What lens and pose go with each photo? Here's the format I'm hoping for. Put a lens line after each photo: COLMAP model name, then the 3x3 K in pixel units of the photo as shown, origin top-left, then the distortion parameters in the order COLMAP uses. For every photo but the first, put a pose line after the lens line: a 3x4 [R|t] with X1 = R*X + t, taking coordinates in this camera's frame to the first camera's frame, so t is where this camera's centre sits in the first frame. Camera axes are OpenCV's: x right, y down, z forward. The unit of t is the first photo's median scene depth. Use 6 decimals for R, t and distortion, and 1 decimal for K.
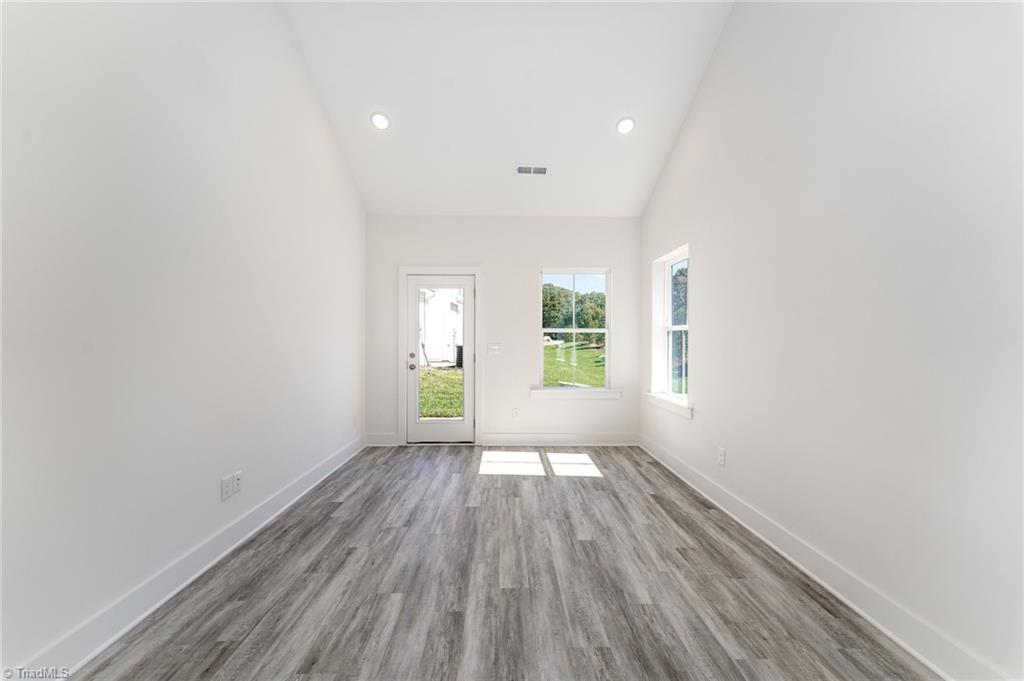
lens RADIAL K [[411.0, 0, 510.8], [0, 411.0, 341.4], [0, 0, 1]] dist [0.001485, 0.000106]
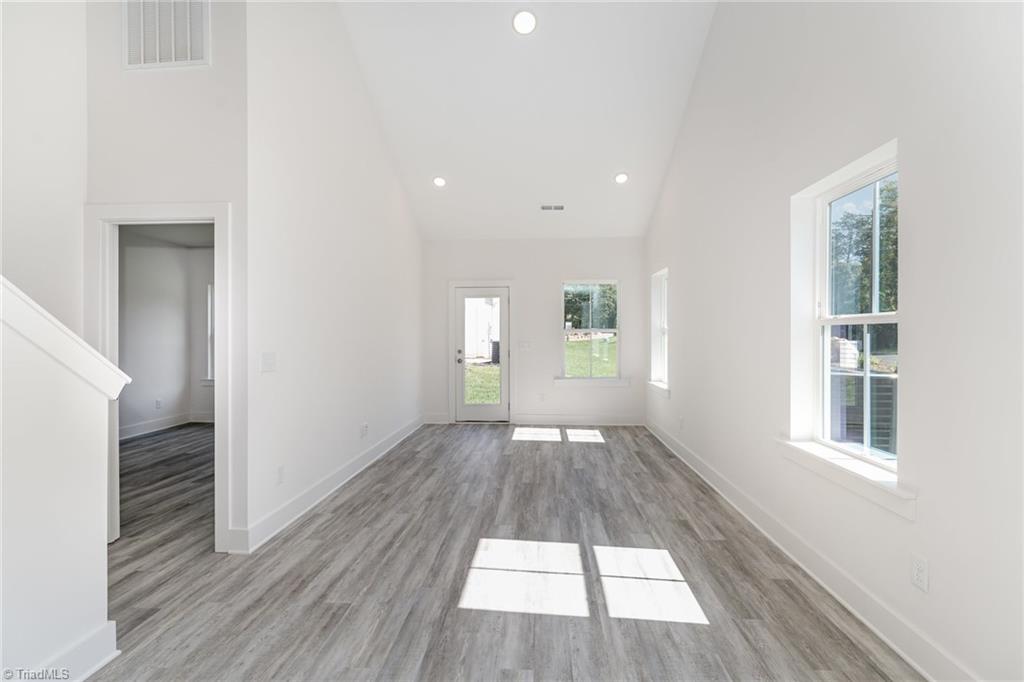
lens RADIAL K [[483.7, 0, 512.0], [0, 483.7, 341.0], [0, 0, 1]] dist [0.000578, 0.000039]
pose [[0.996321, -0.004268, -0.085591, 0.065875], [0.005421, 0.999898, 0.013240, -0.024393], [0.085526, -0.013655, 0.996242, -0.646551]]
